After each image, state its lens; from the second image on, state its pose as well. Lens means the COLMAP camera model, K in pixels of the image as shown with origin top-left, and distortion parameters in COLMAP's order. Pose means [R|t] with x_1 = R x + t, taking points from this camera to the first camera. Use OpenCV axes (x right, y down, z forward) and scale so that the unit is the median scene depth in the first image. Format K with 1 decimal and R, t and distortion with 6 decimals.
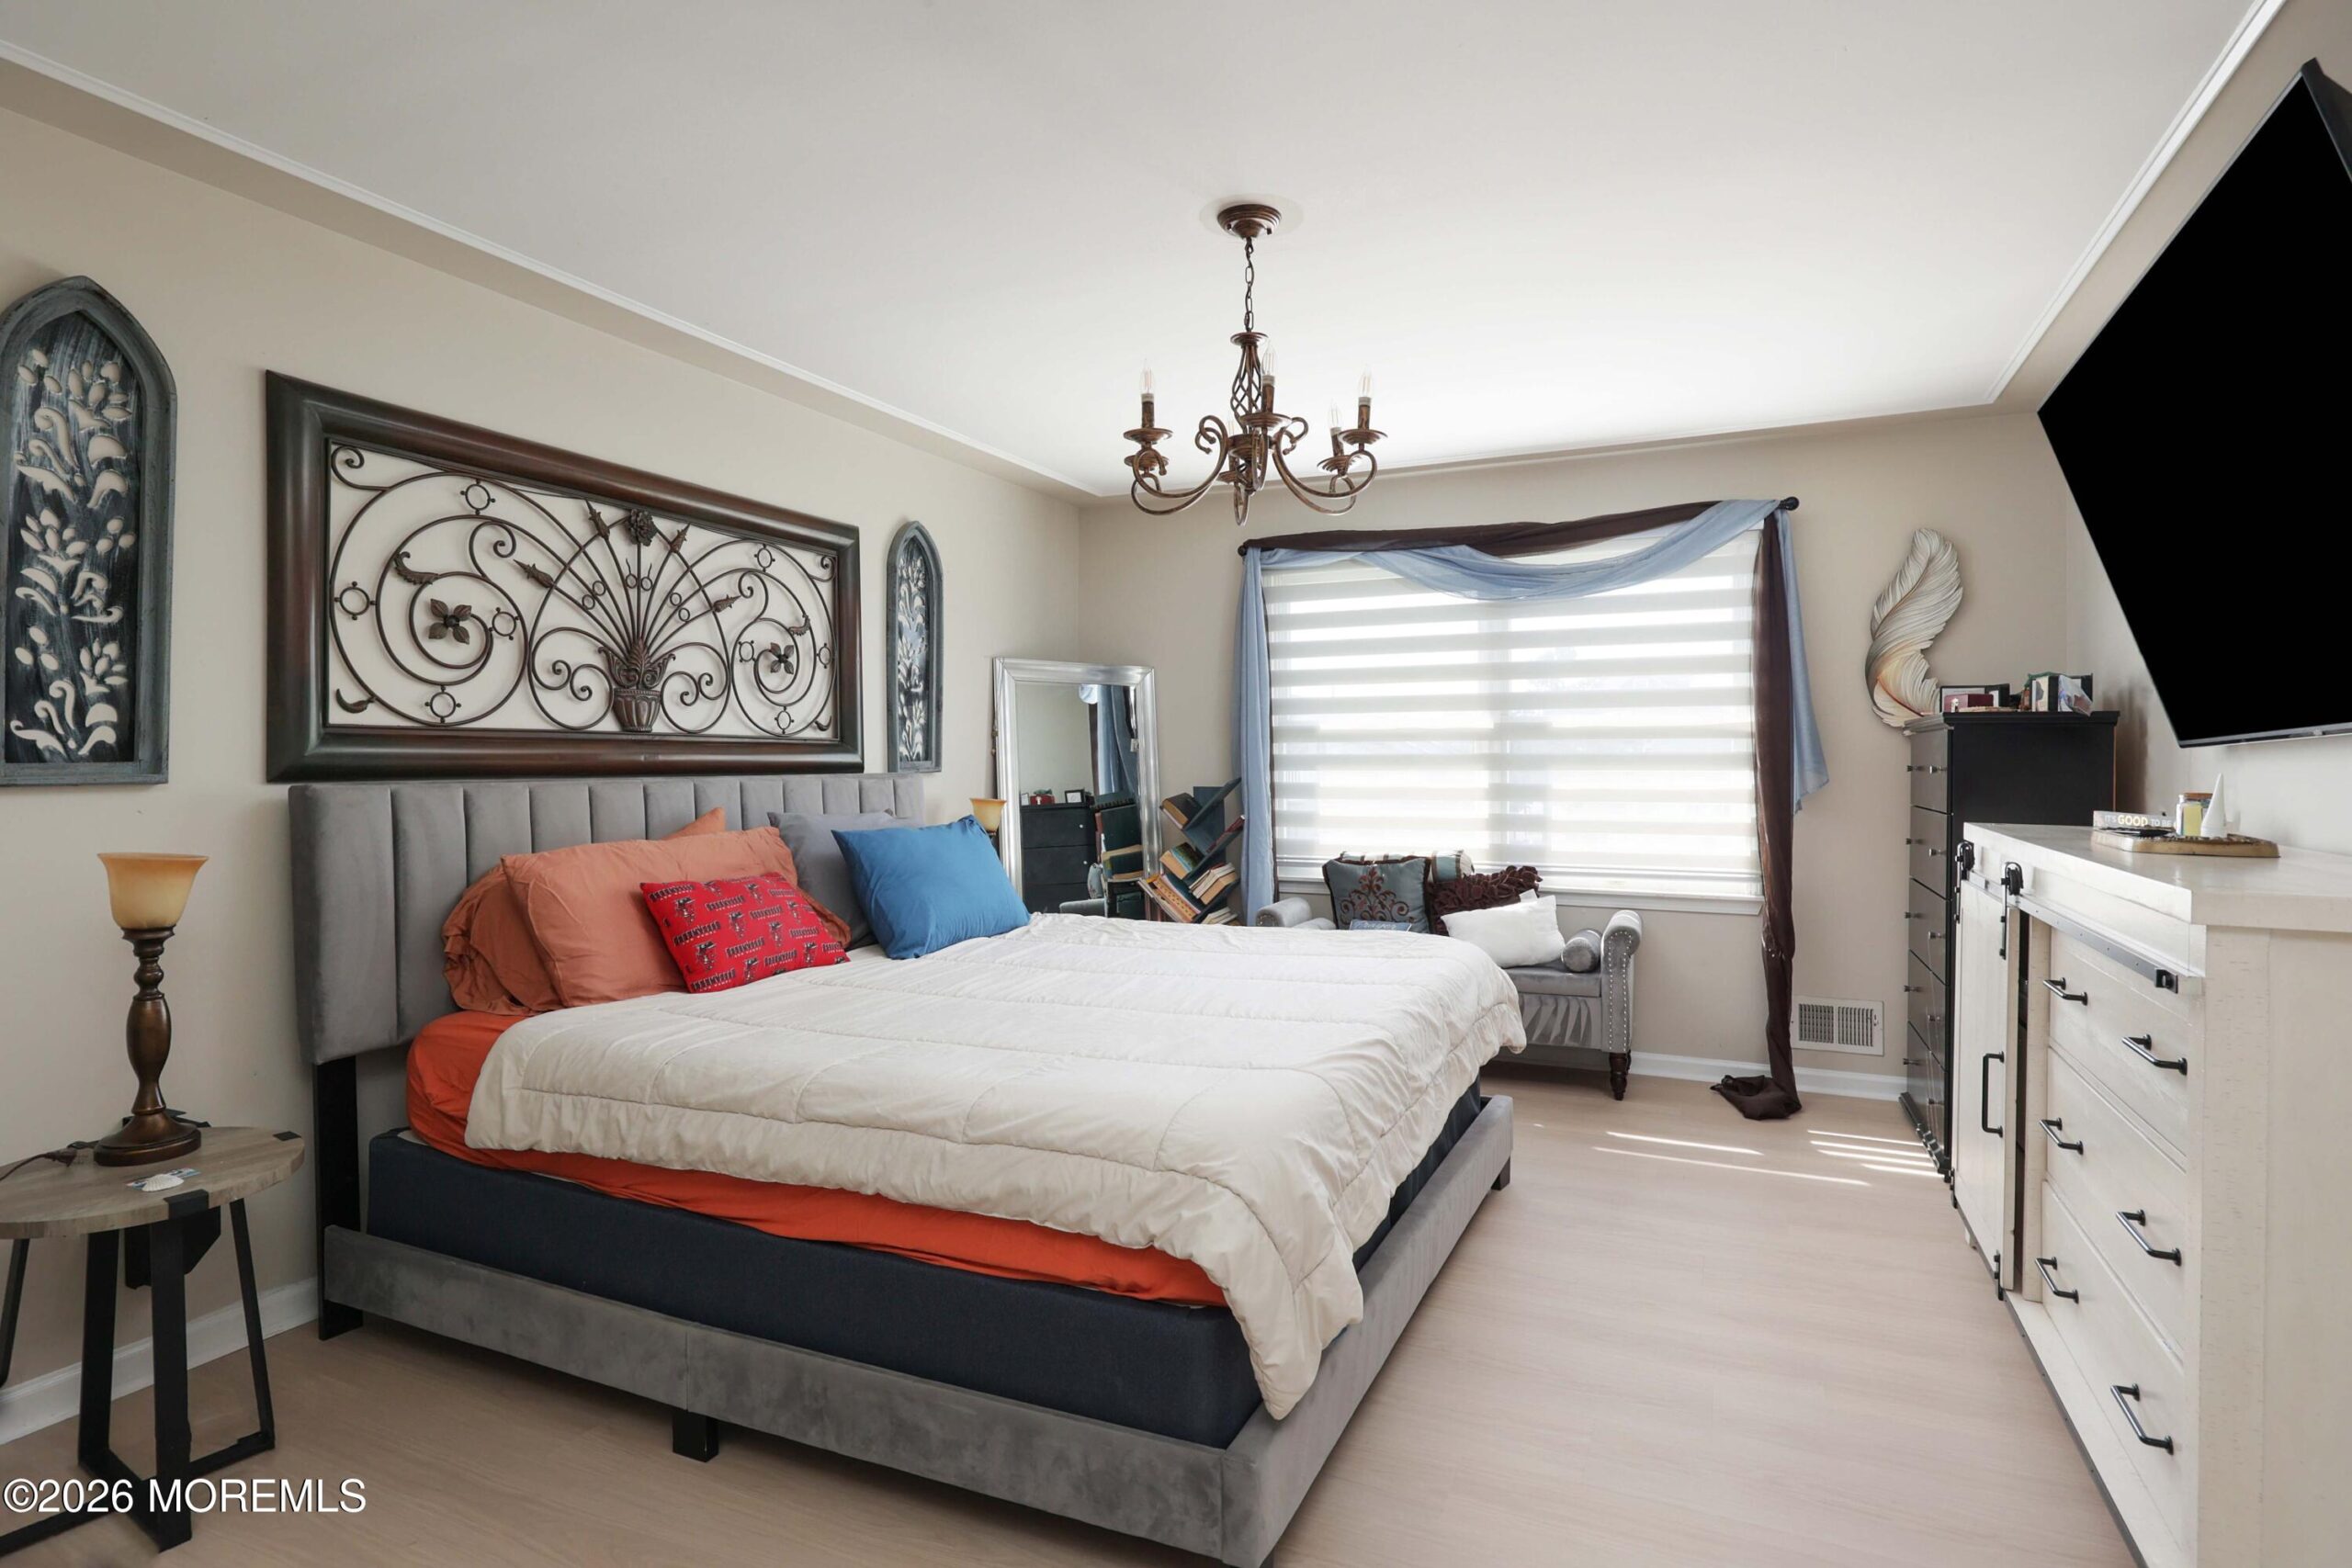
lens RADIAL K [[1209.0, 0, 1174.9], [0, 1209.0, 779.1], [0, 0, 1]] dist [-0.001893, -0.000323]
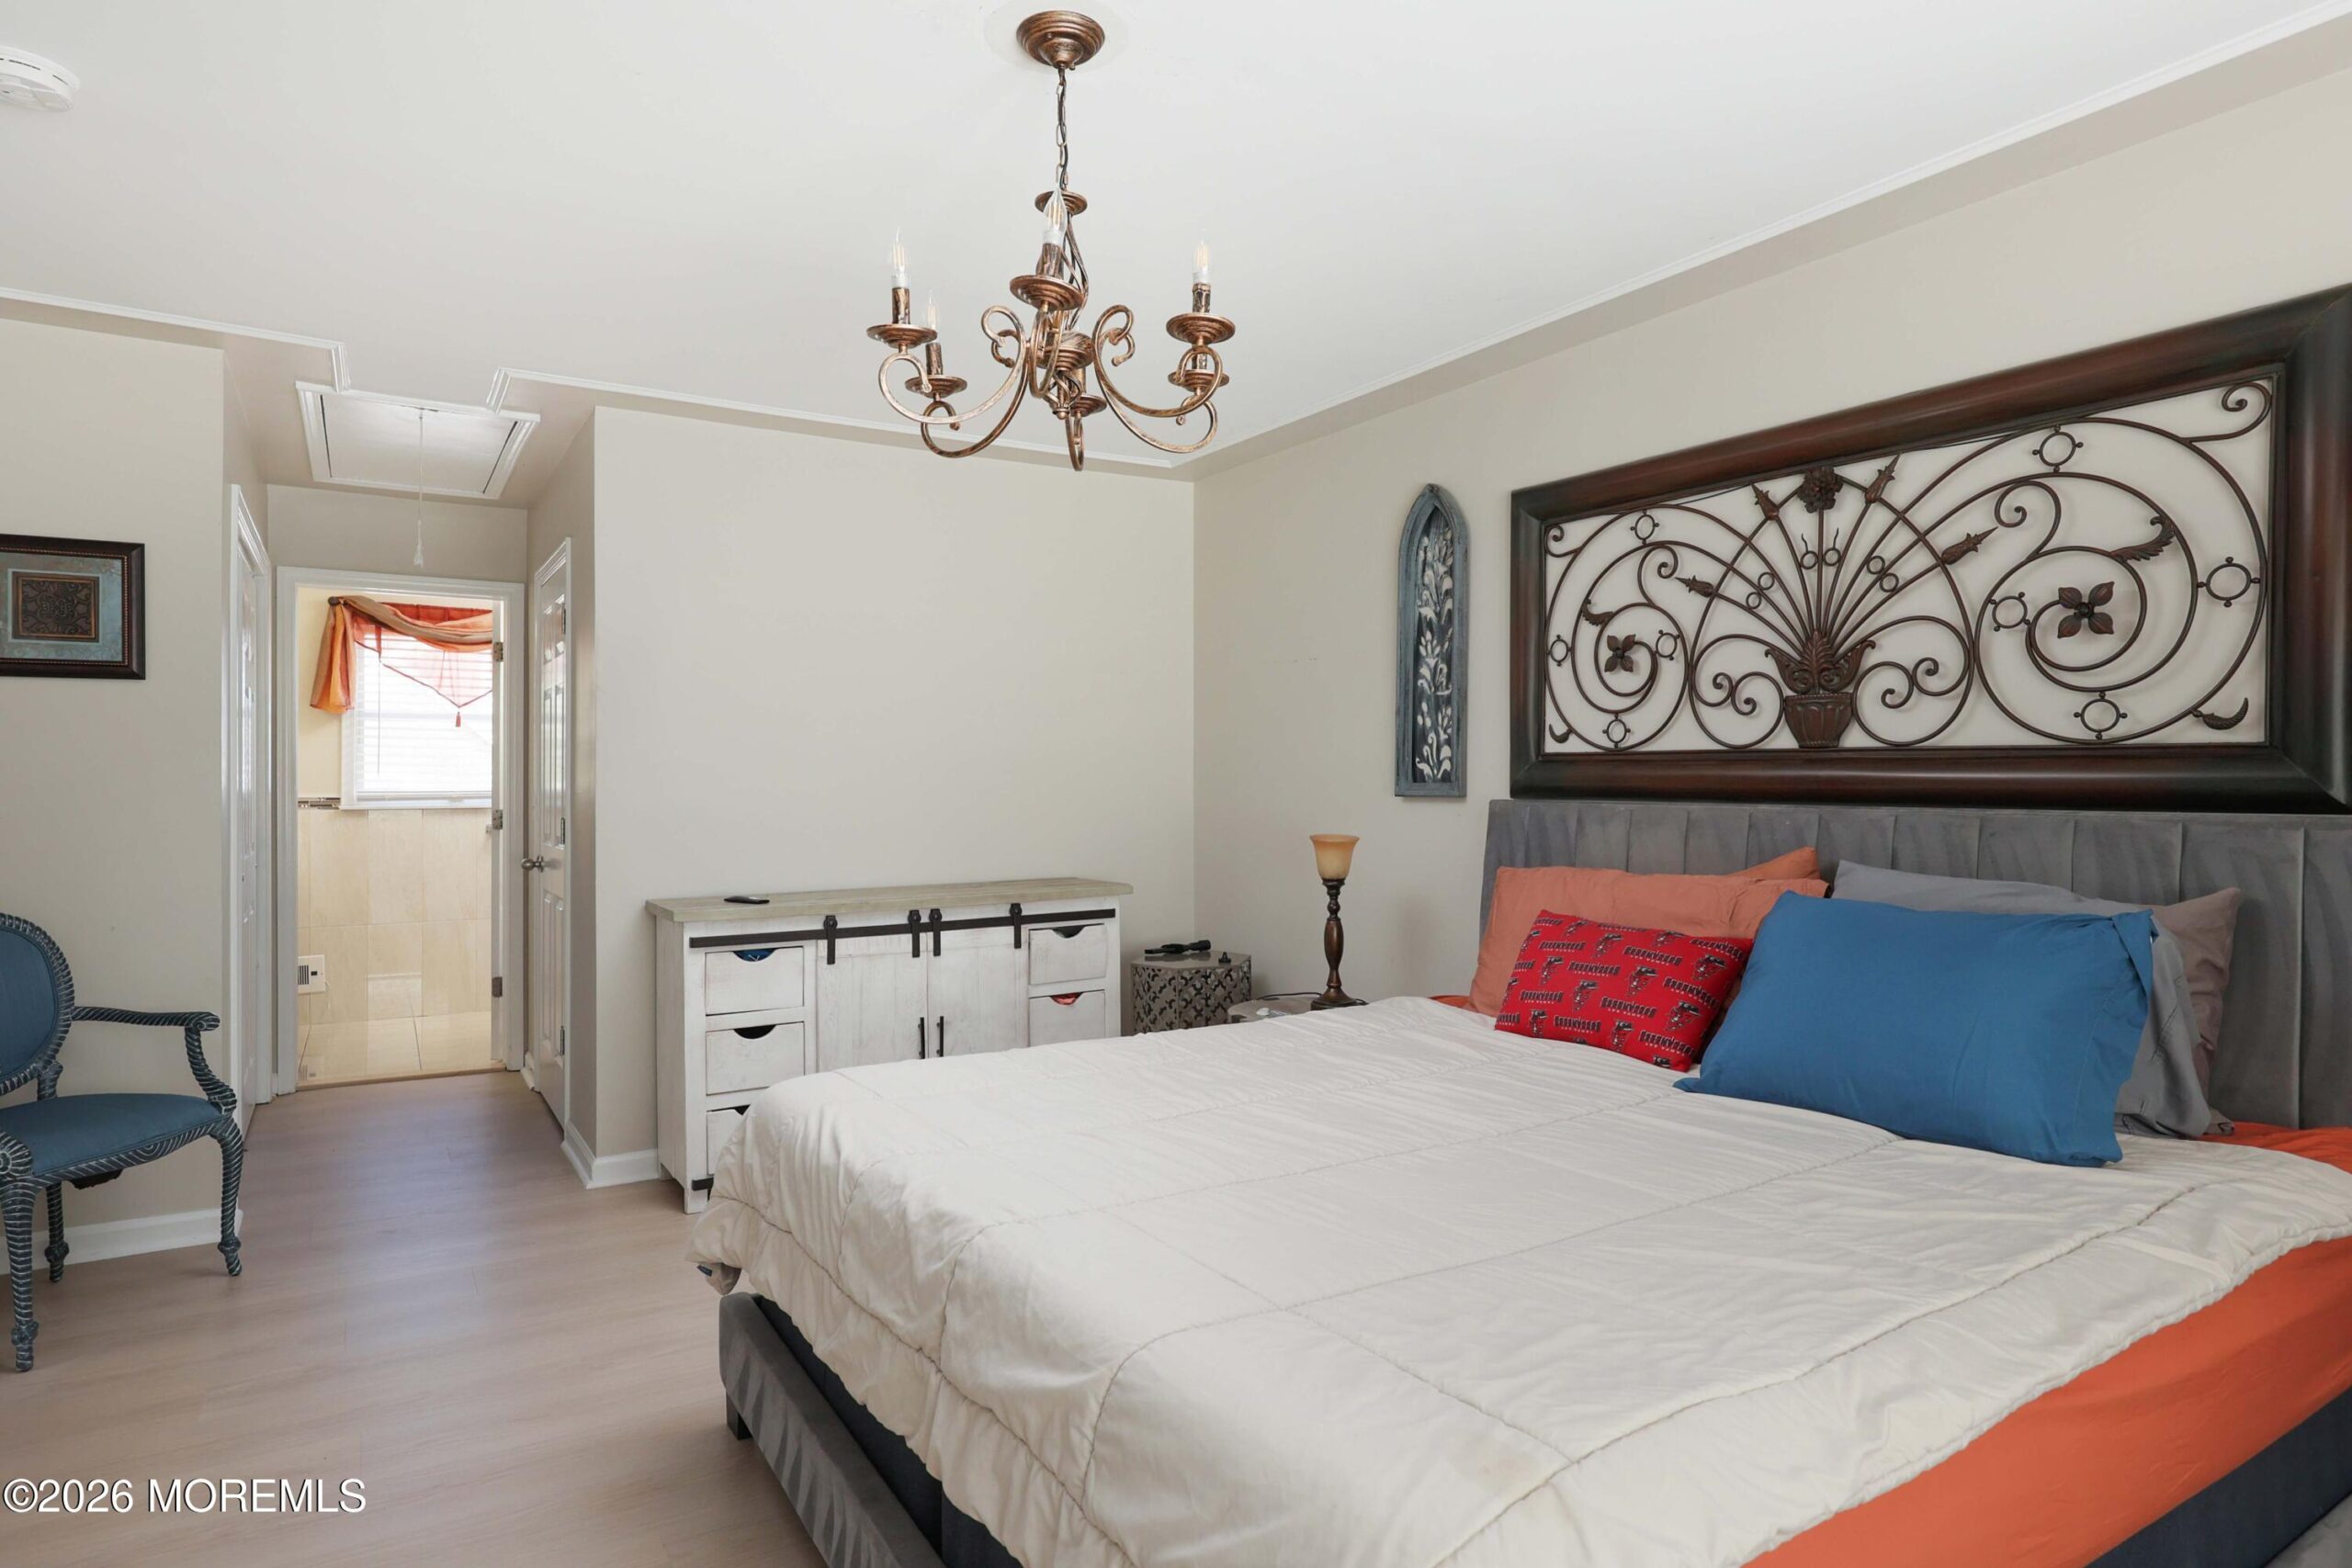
lens RADIAL K [[1354.0, 0, 1167.4], [0, 1354.0, 786.6], [0, 0, 1]] dist [-0.019570, 0.000045]
pose [[-0.566781, 0.011217, -0.823792, 0.578400], [-0.008180, 0.999781, 0.019241, -0.029762], [0.823828, 0.017644, -0.566565, 1.266028]]
